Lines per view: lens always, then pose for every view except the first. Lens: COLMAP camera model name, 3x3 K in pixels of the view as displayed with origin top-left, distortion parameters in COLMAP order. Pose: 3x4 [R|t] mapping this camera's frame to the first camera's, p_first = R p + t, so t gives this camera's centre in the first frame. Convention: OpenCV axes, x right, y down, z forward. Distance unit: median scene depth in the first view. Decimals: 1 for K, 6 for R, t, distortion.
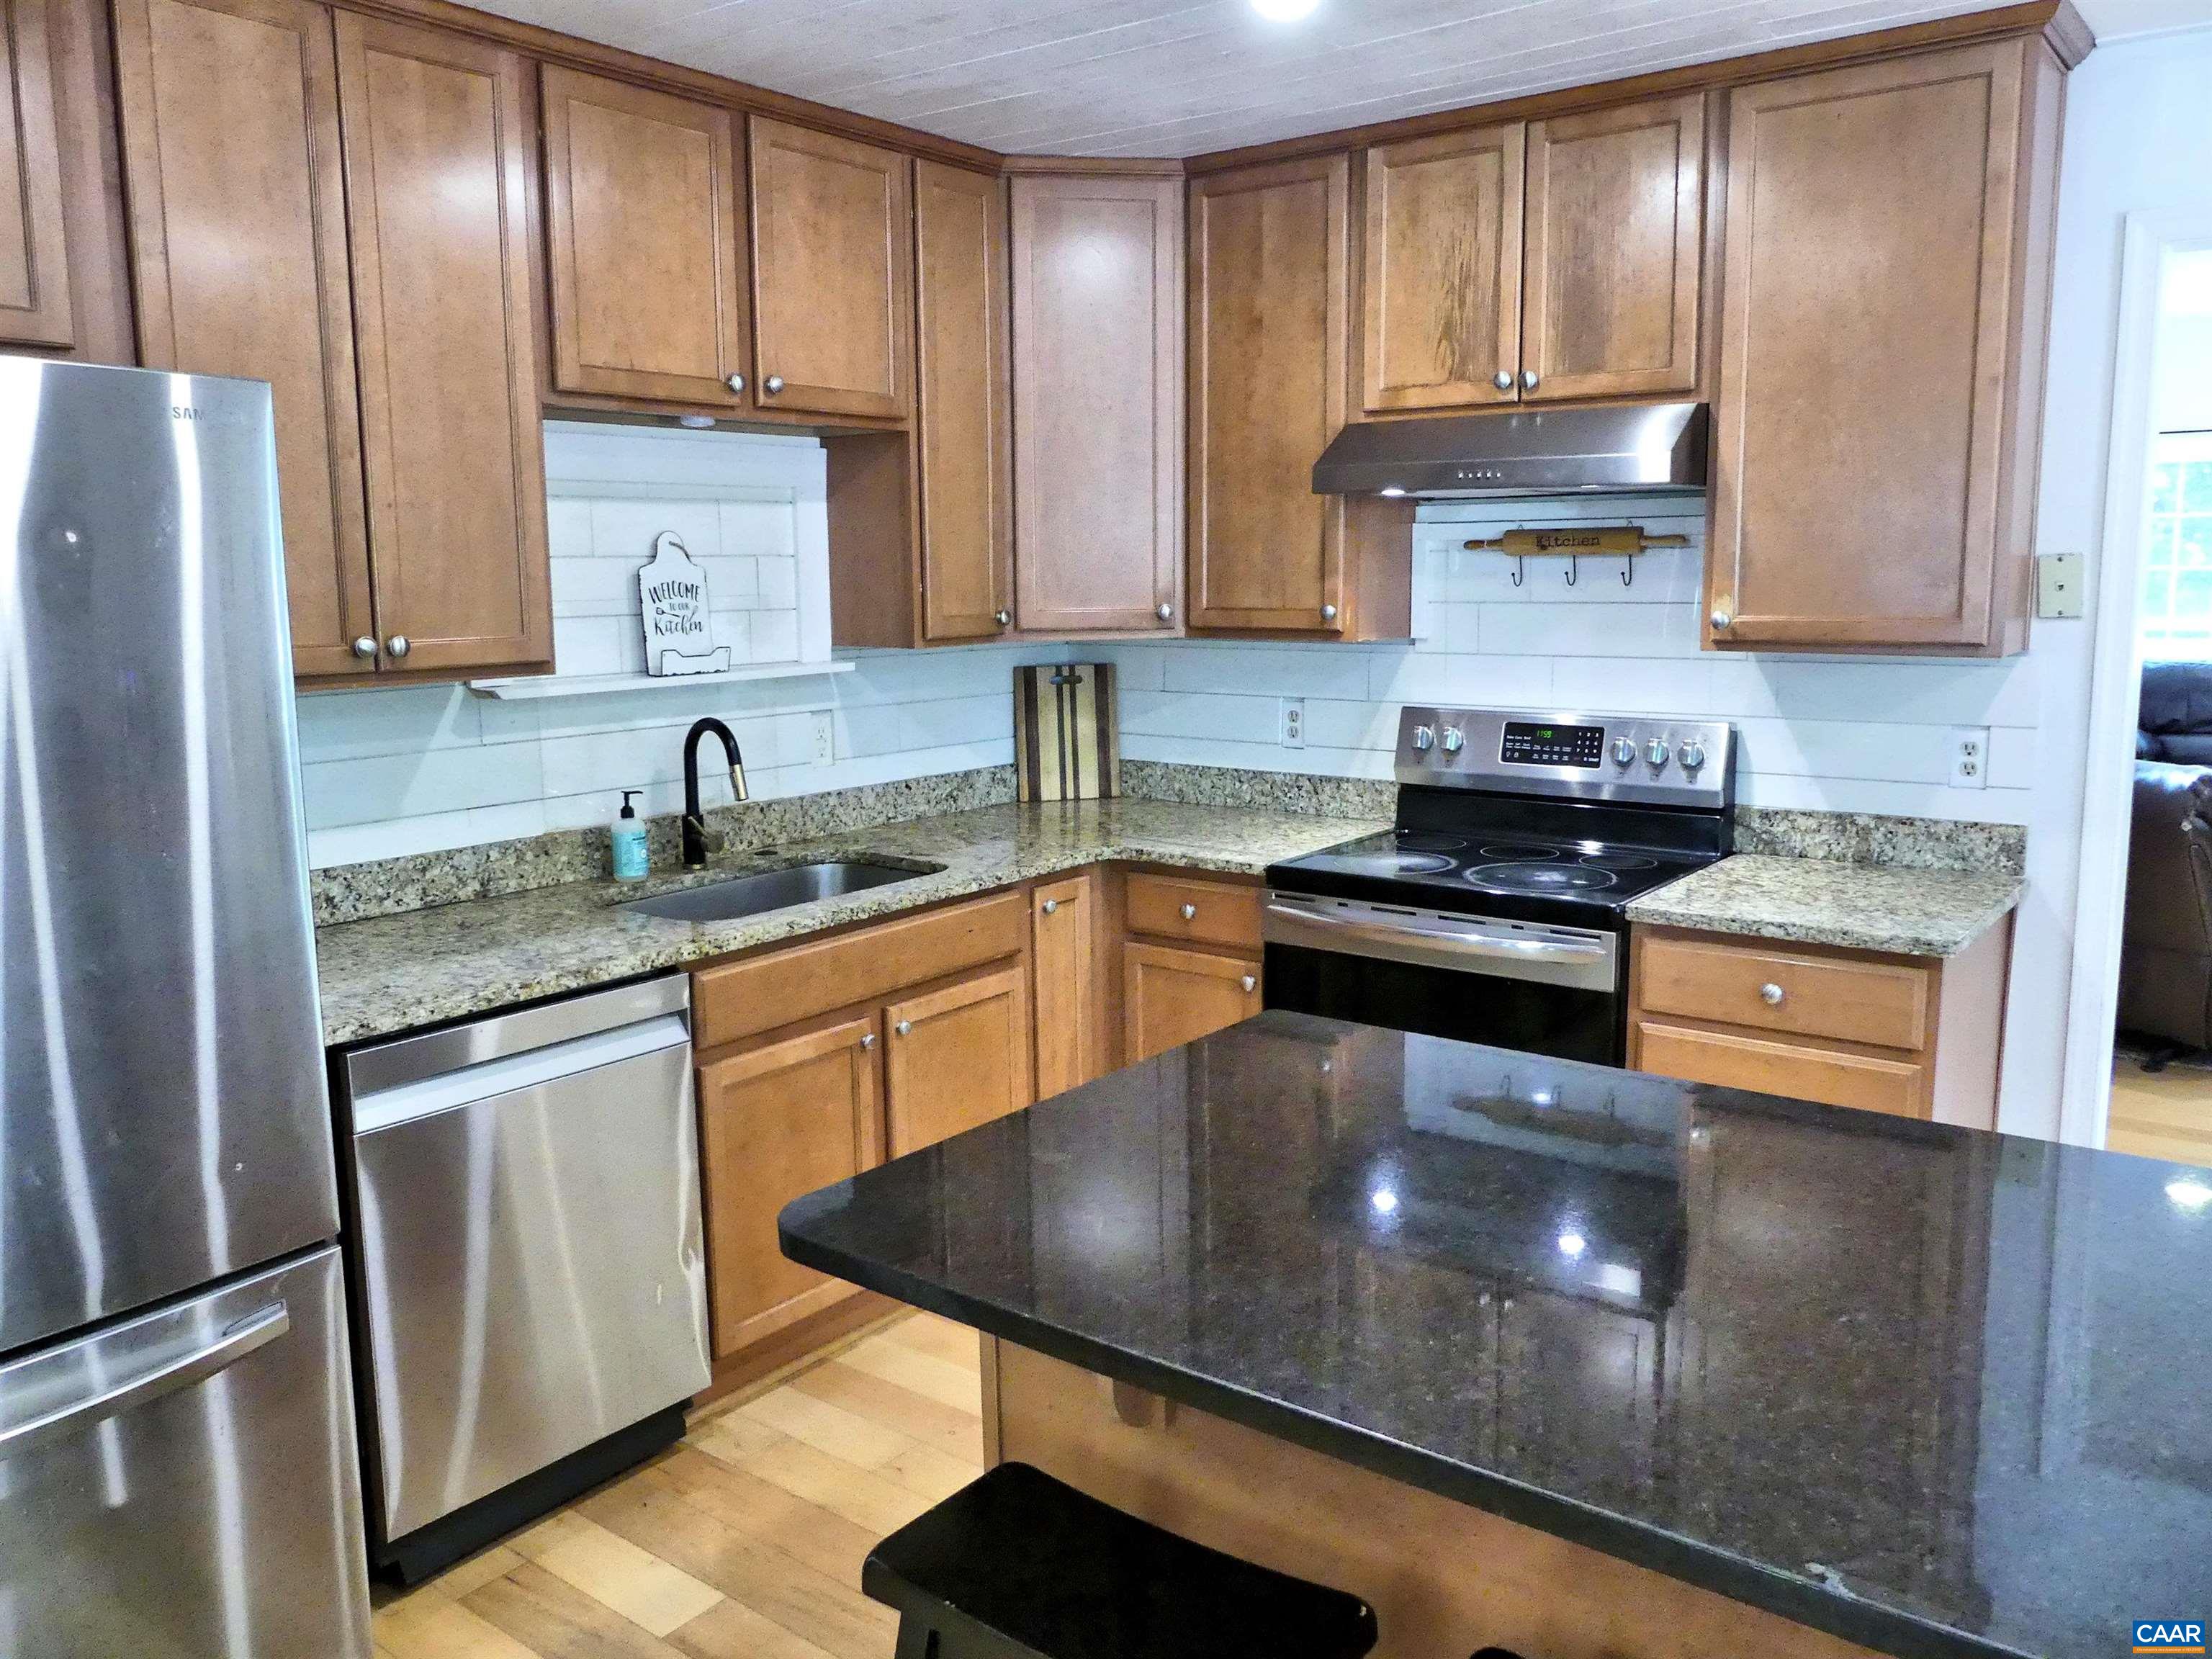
lens RADIAL K [[1665.6, 0, 1119.4], [0, 1665.6, 841.9], [0, 0, 1]] dist [-0.034828, 0.014166]
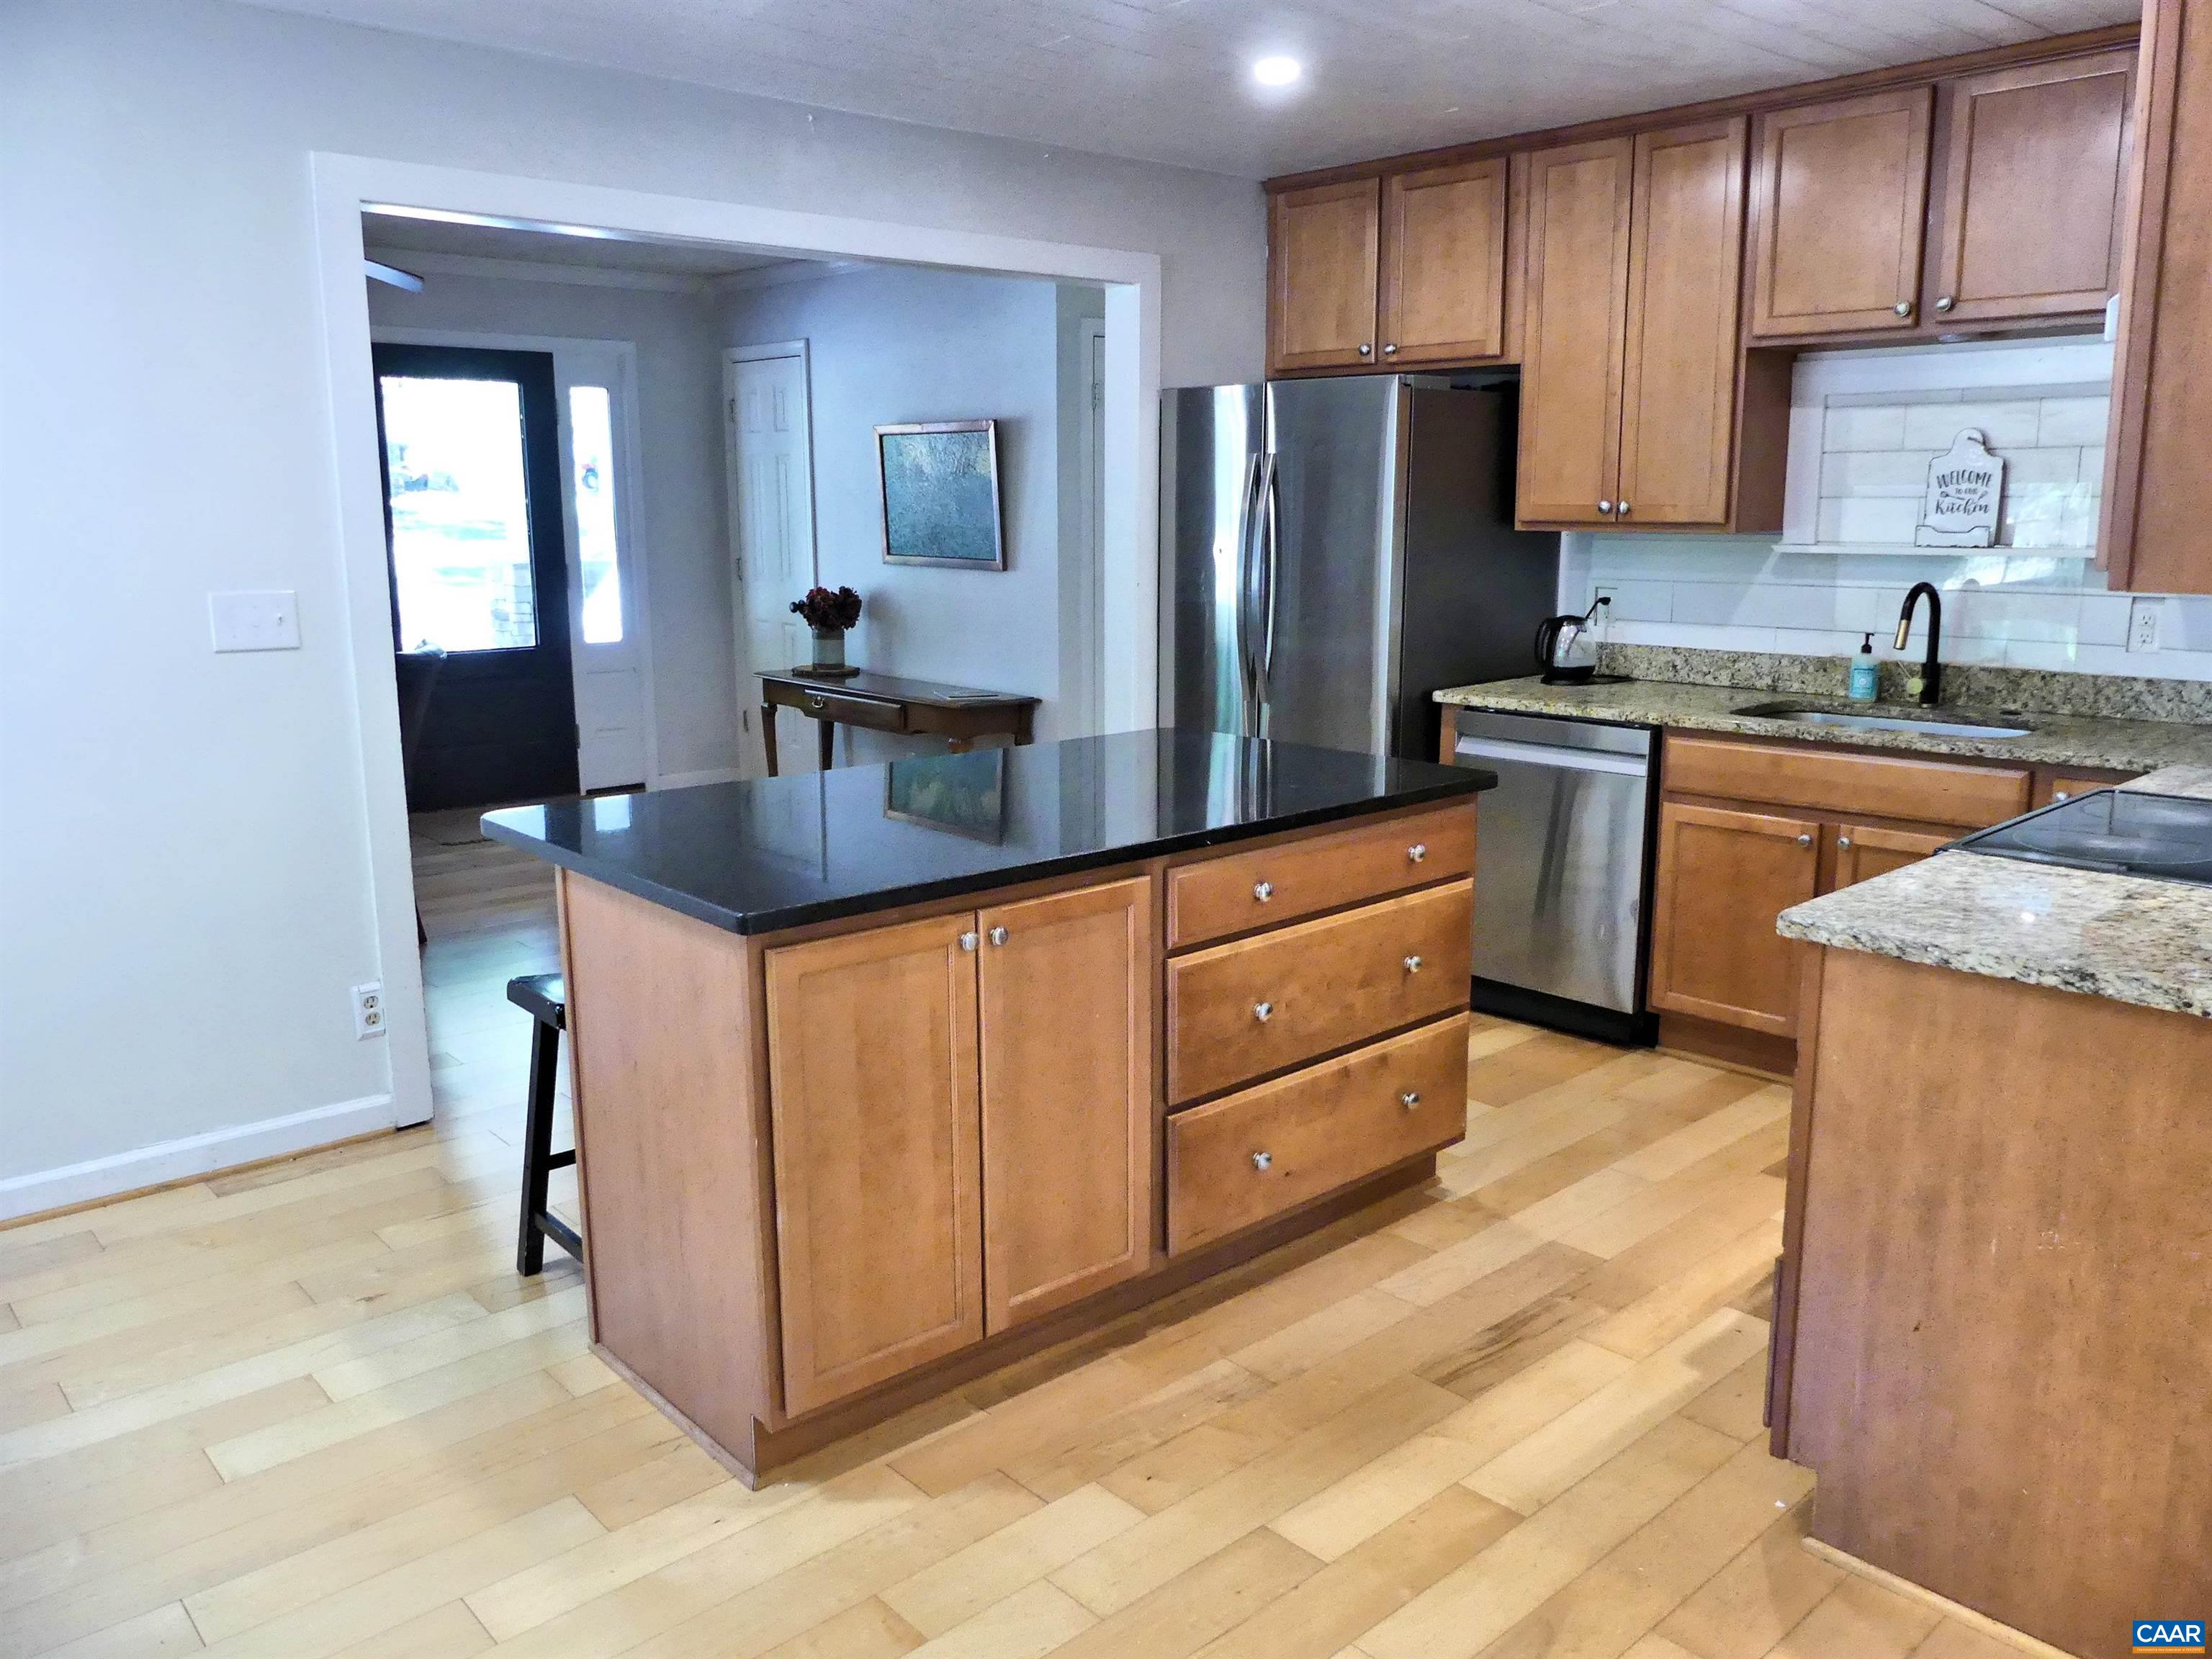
lens RADIAL K [[1665.6, 0, 1123.4], [0, 1665.6, 829.8], [0, 0, 1]] dist [-0.034828, 0.014166]
pose [[-0.169492, 0.199994, -0.965026, 0.860530], [-0.153244, 0.961935, 0.226269, -0.068139], [0.973544, 0.186235, -0.132392, 0.503637]]
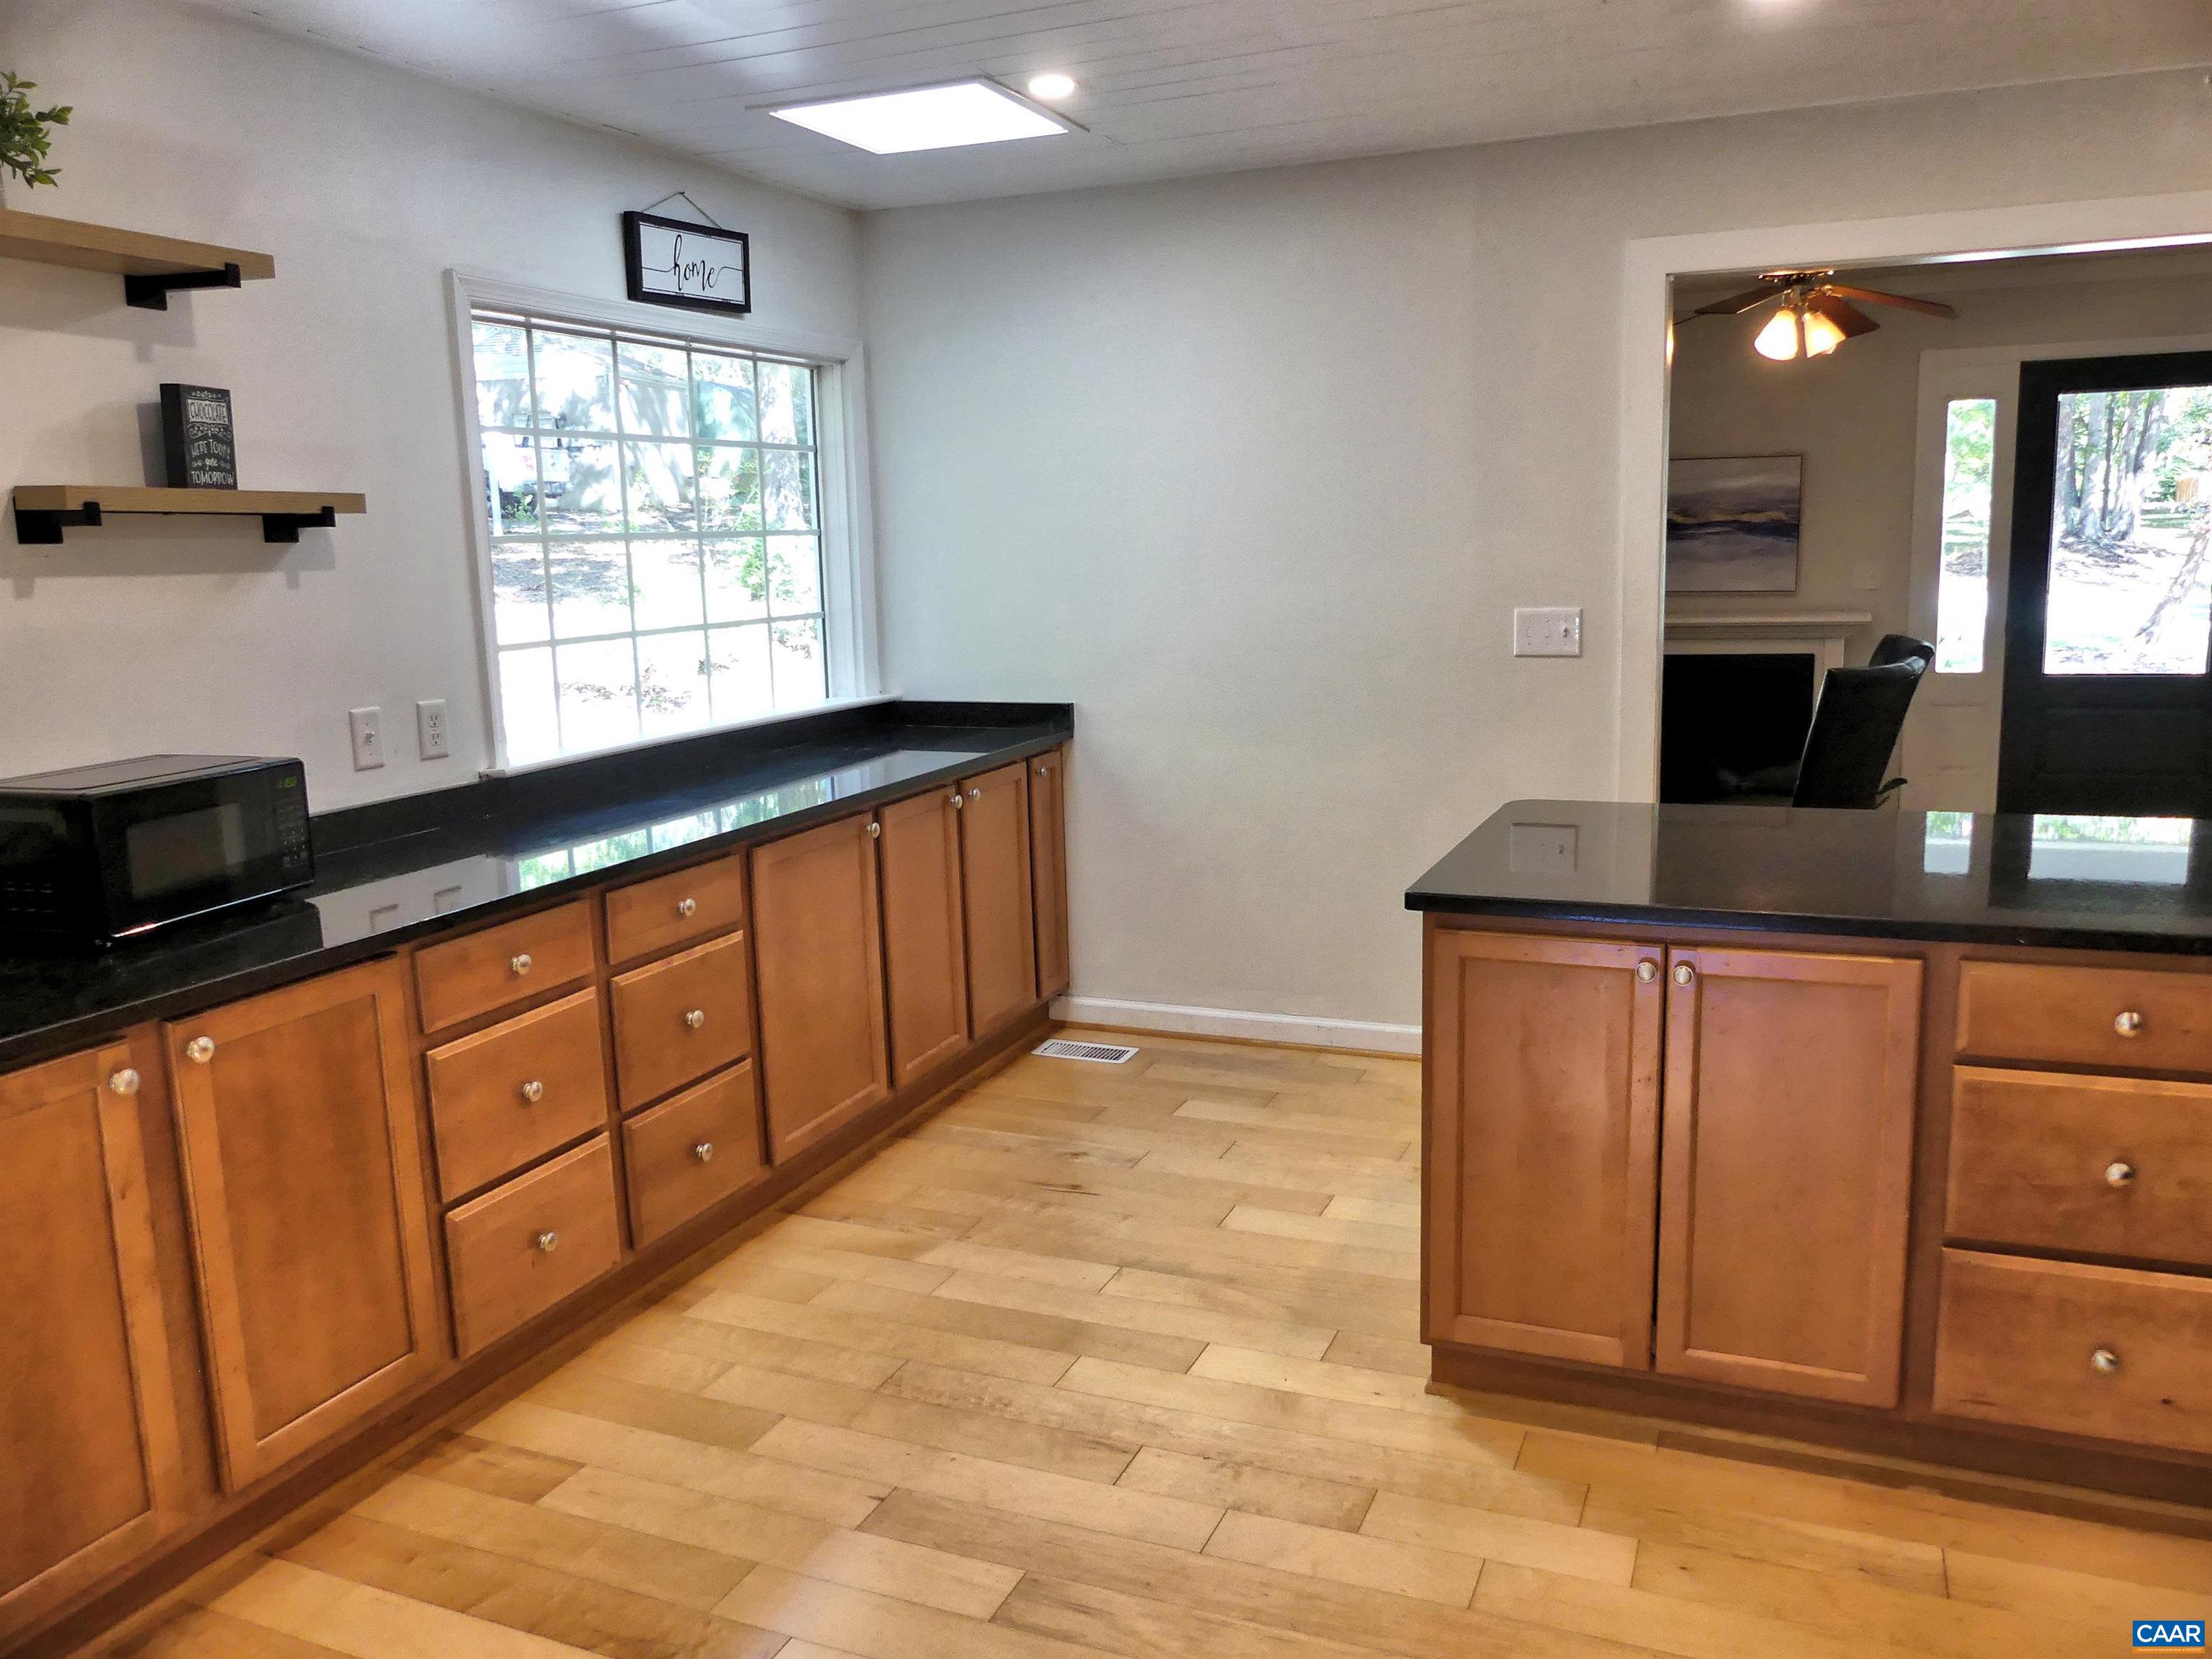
lens RADIAL K [[1665.6, 0, 1107.3], [0, 1665.6, 828.5], [0, 0, 1]] dist [-0.034828, 0.014166]
pose [[-0.968426, 0.081363, -0.235649, 0.544900], [0.002061, 0.947825, 0.318786, -0.153209], [0.249291, 0.308235, -0.918066, 1.008803]]
